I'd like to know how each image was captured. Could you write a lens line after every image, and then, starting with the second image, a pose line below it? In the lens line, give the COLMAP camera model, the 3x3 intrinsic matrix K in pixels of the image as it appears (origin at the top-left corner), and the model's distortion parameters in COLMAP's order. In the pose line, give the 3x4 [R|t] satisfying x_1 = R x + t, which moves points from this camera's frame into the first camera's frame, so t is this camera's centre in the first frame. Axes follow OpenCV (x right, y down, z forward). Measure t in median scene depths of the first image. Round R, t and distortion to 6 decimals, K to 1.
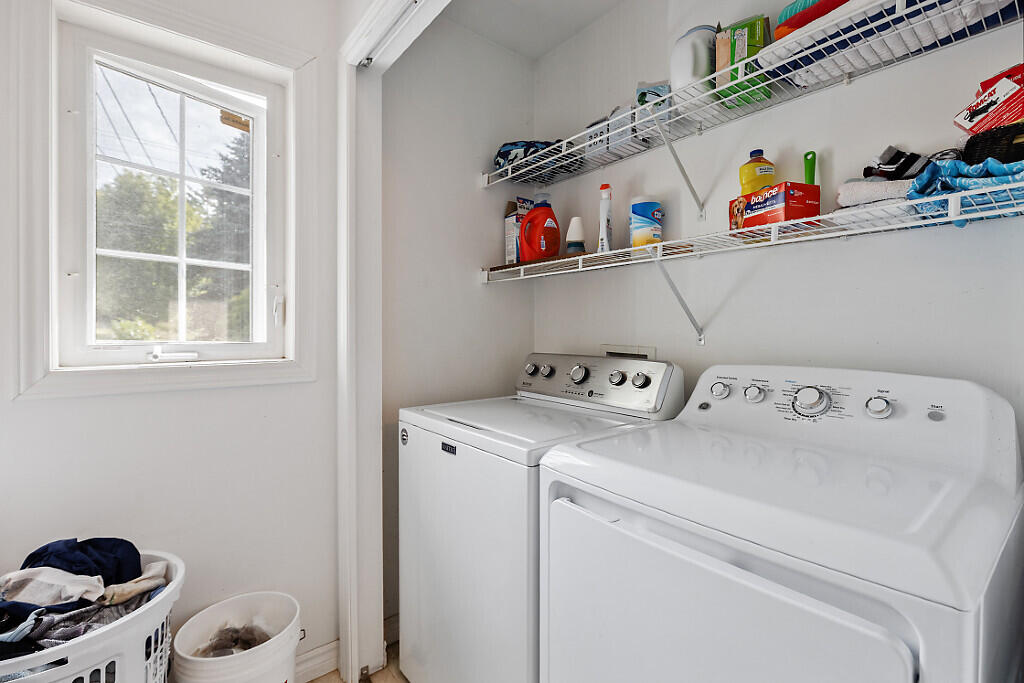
lens RADIAL K [[457.6, 0, 512.0], [0, 457.6, 341.5], [0, 0, 1]] dist [0.002959, -0.000668]
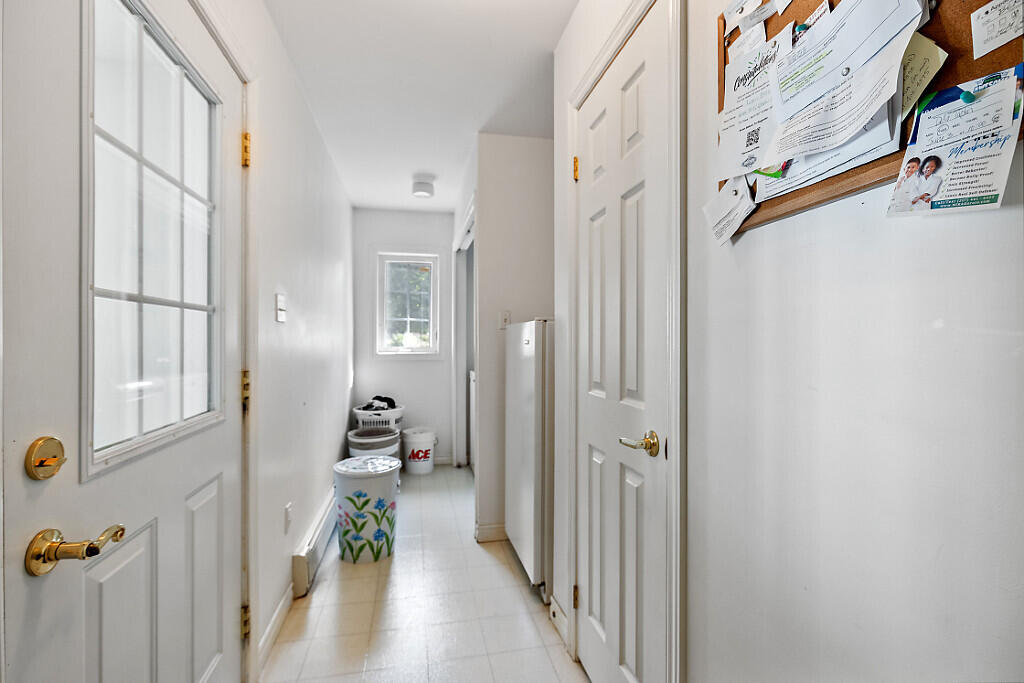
lens RADIAL K [[457.6, 0, 512.0], [0, 457.6, 341.5], [0, 0, 1]] dist [0.002959, -0.000668]
pose [[0.894216, -0.002127, -0.447631, 1.275483], [-0.005984, 0.999843, -0.016704, 0.017312], [0.447596, 0.017616, 0.894062, -1.429069]]
